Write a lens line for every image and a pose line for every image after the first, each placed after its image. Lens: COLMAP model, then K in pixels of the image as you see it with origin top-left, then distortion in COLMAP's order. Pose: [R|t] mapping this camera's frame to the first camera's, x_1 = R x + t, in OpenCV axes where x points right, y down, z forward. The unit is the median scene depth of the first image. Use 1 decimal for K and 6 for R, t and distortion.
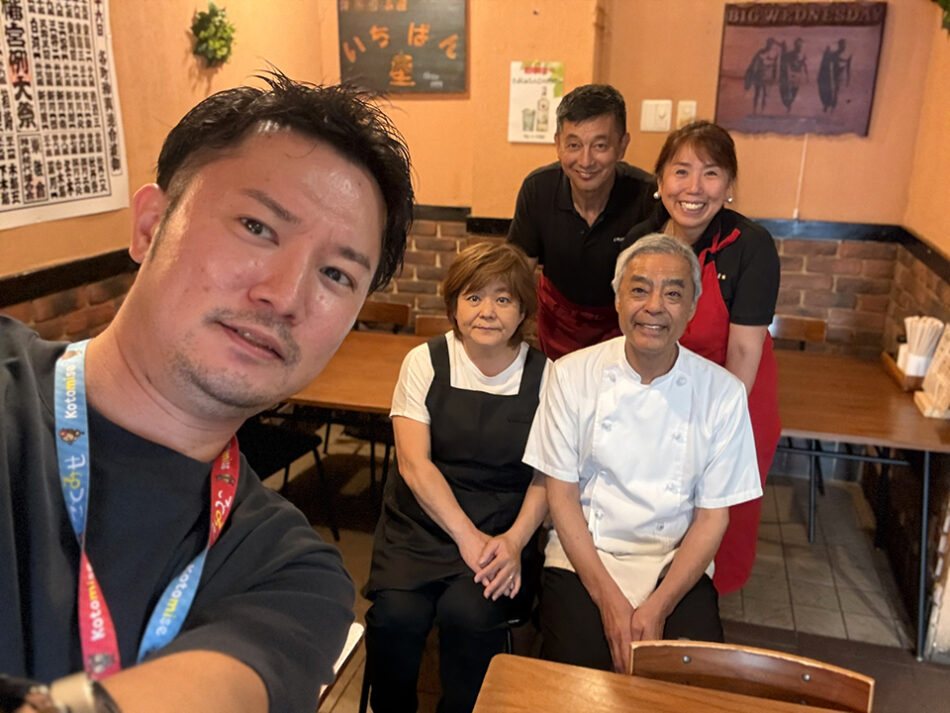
lens RADIAL K [[833.5, 0, 480.6], [0, 833.5, 352.6], [0, 0, 1]] dist [0.023236, -0.099463]
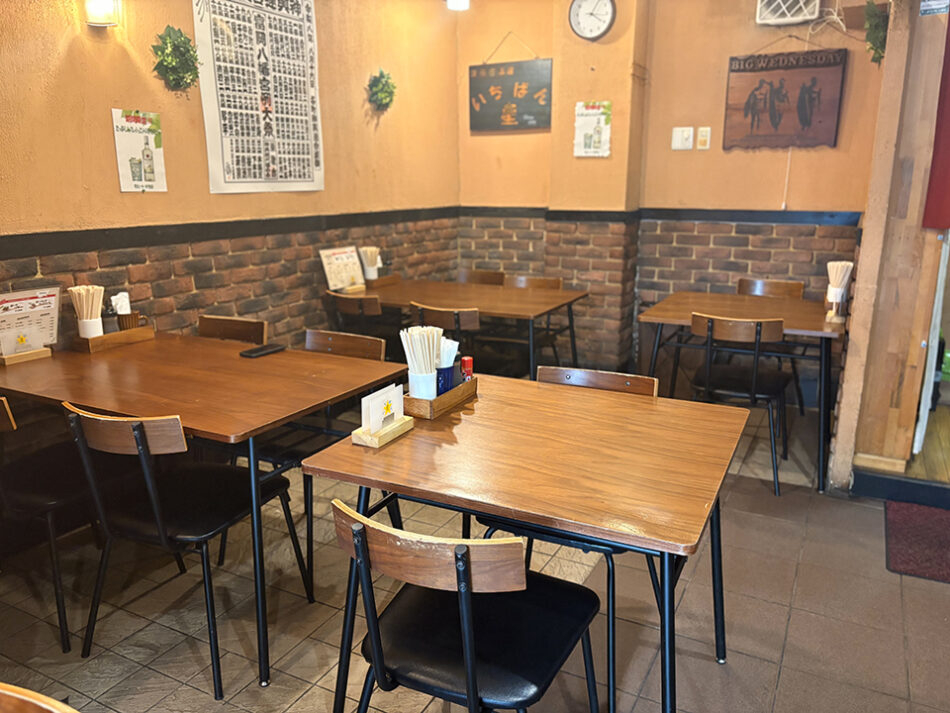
lens RADIAL K [[720.6, 0, 472.9], [0, 720.6, 359.6], [0, 0, 1]] dist [-0.049372, 0.021762]
pose [[0.975560, 0.038495, -0.216337, 0.152077], [-0.048137, 0.998060, -0.039475, 0.164395], [0.214398, 0.048924, 0.975520, -0.248779]]
